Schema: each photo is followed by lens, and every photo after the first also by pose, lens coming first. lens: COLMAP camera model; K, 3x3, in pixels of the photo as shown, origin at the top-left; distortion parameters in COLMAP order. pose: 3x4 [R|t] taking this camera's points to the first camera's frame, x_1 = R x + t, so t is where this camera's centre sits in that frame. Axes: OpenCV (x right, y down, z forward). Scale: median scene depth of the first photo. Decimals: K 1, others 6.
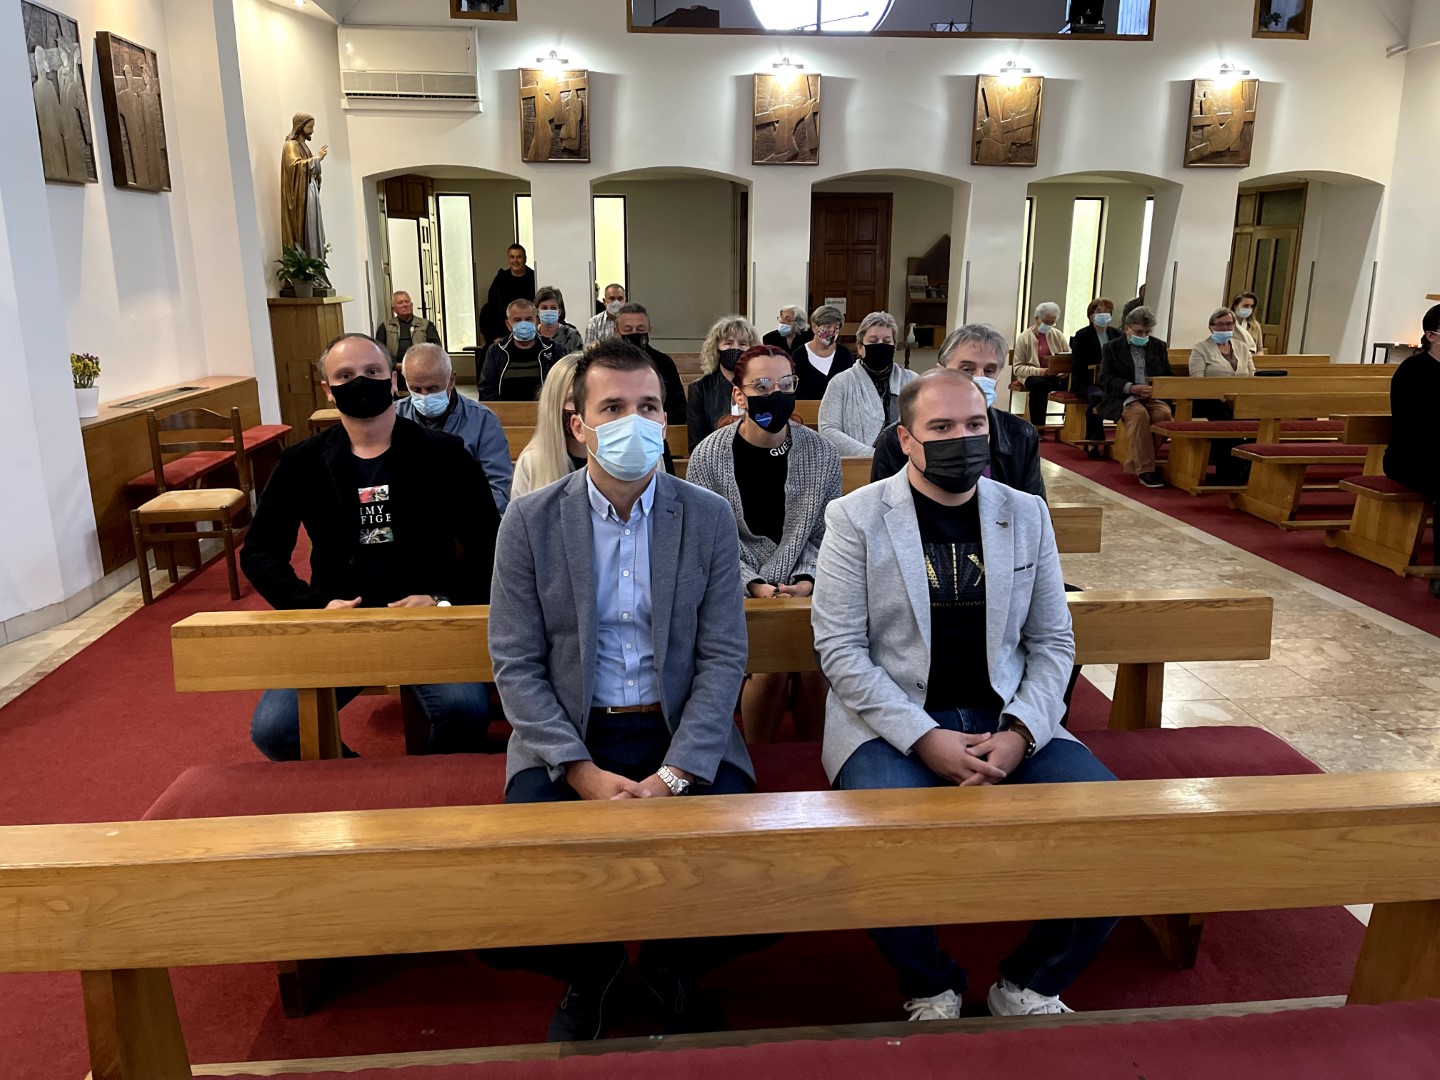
lens RADIAL K [[1094.9, 0, 713.2], [0, 1094.9, 533.6], [0, 0, 1]] dist [0.059674, -0.058110]
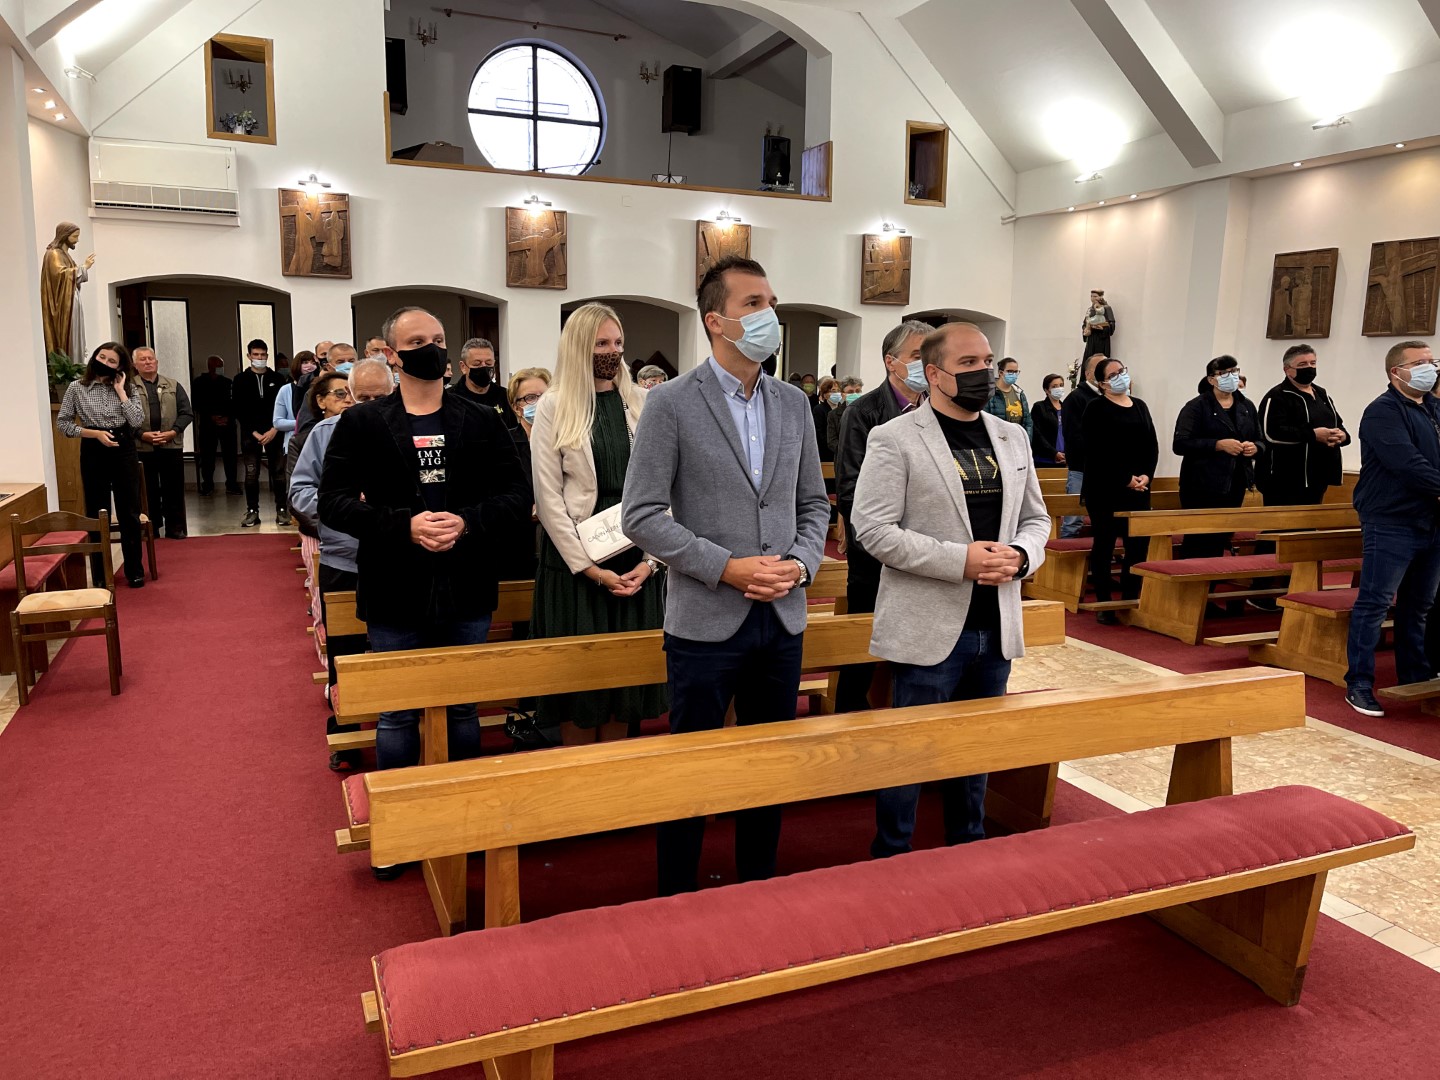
lens RADIAL K [[1094.9, 0, 720.0], [0, 1094.9, 511.9], [0, 0, 1]] dist [0.059674, -0.058110]
pose [[0.952684, -0.026372, 0.302816, -0.318949], [0.060137, 0.992890, -0.102727, 0.047675], [-0.297954, 0.116077, 0.947497, -0.251886]]
